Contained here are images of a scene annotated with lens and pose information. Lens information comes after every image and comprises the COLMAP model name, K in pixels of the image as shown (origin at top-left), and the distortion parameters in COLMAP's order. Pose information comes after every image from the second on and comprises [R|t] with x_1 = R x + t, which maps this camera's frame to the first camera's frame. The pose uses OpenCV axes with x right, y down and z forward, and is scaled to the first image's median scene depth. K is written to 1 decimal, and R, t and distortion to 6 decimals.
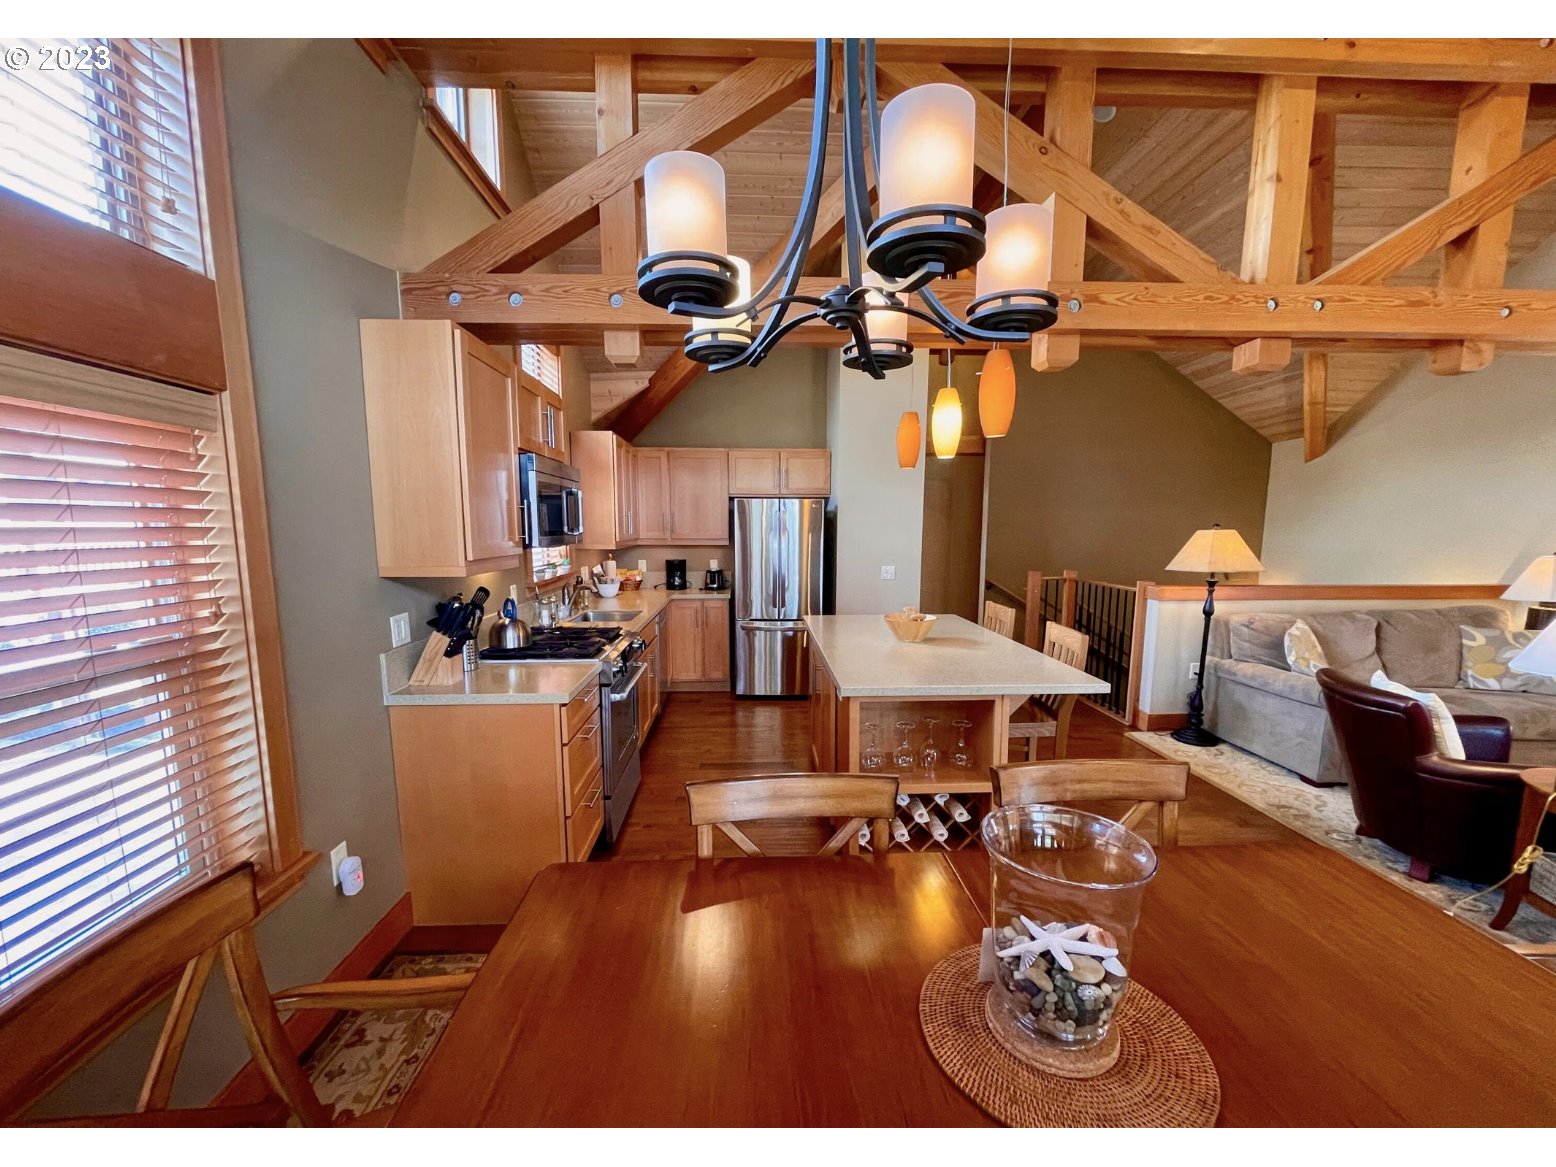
lens RADIAL K [[630.9, 0, 773.0], [0, 630.9, 608.7], [0, 0, 1]] dist [0.002000, -0.001640]
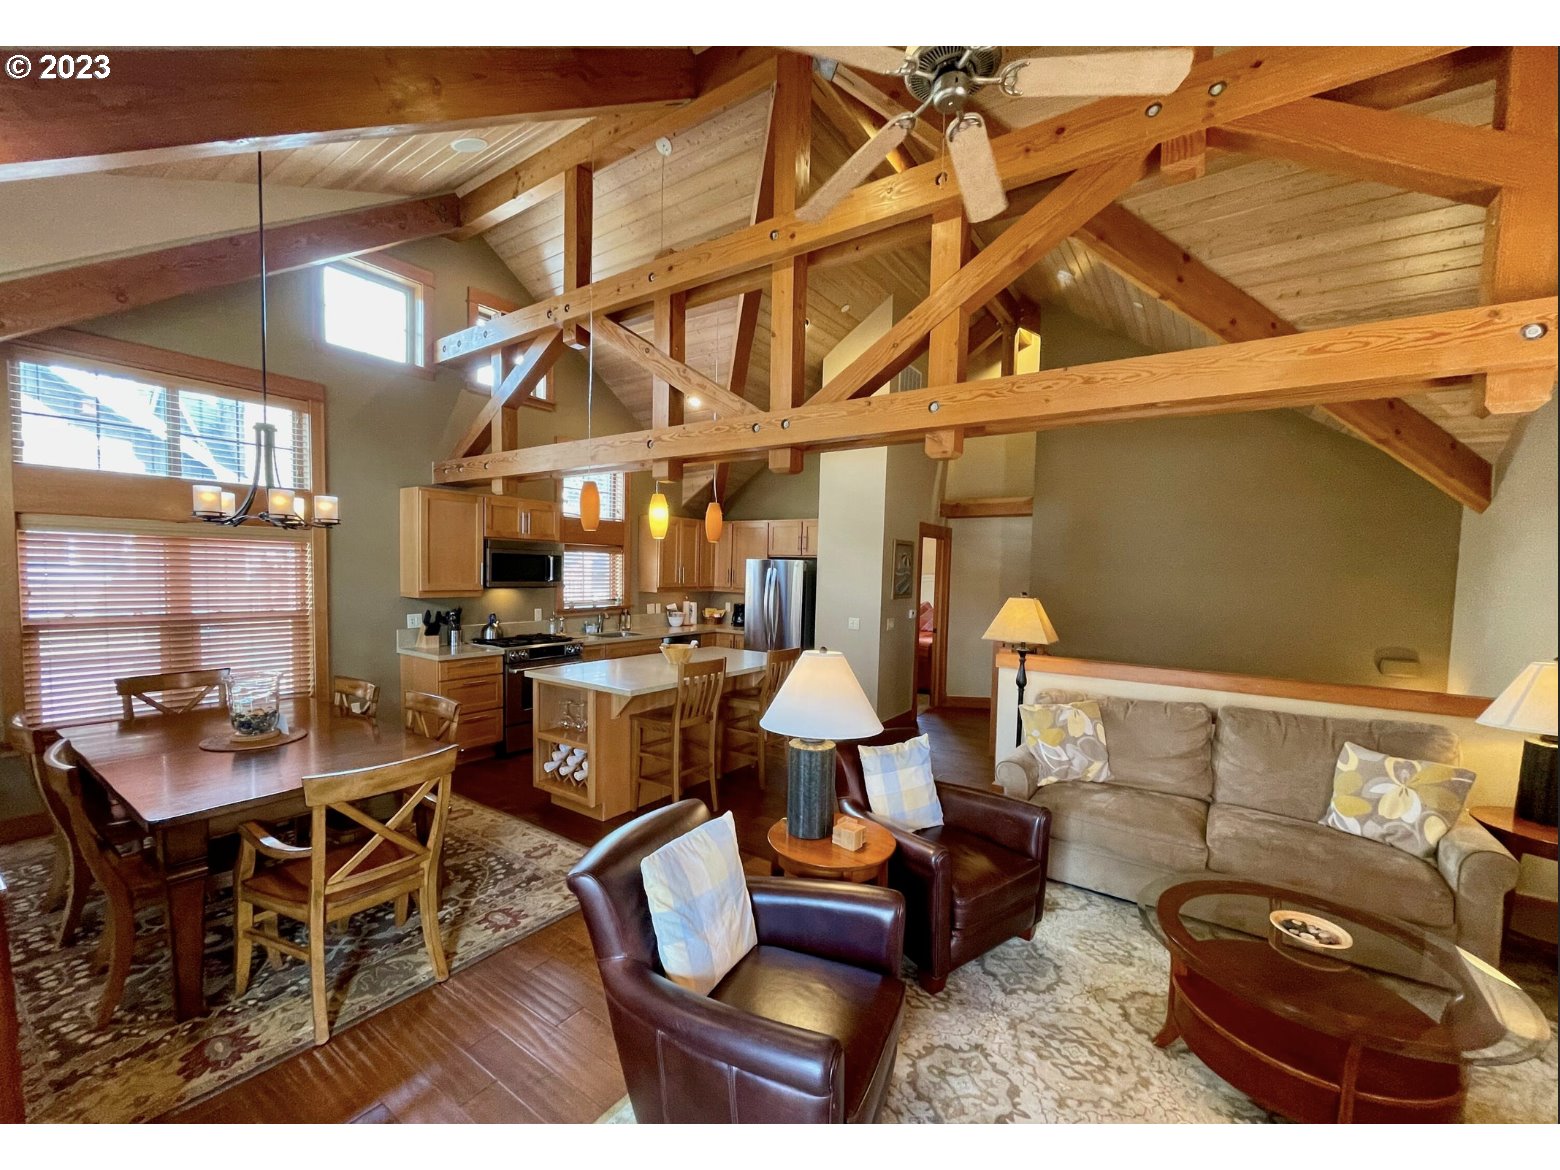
lens RADIAL K [[632.5, 0, 778.3], [0, 632.5, 610.4], [0, 0, 1]] dist [0.002000, -0.001640]
pose [[0.794429, 0.059585, -0.604427, 1.204580], [-0.105435, 0.993596, -0.040629, -0.032291], [0.598135, 0.096004, 0.795624, -0.004207]]
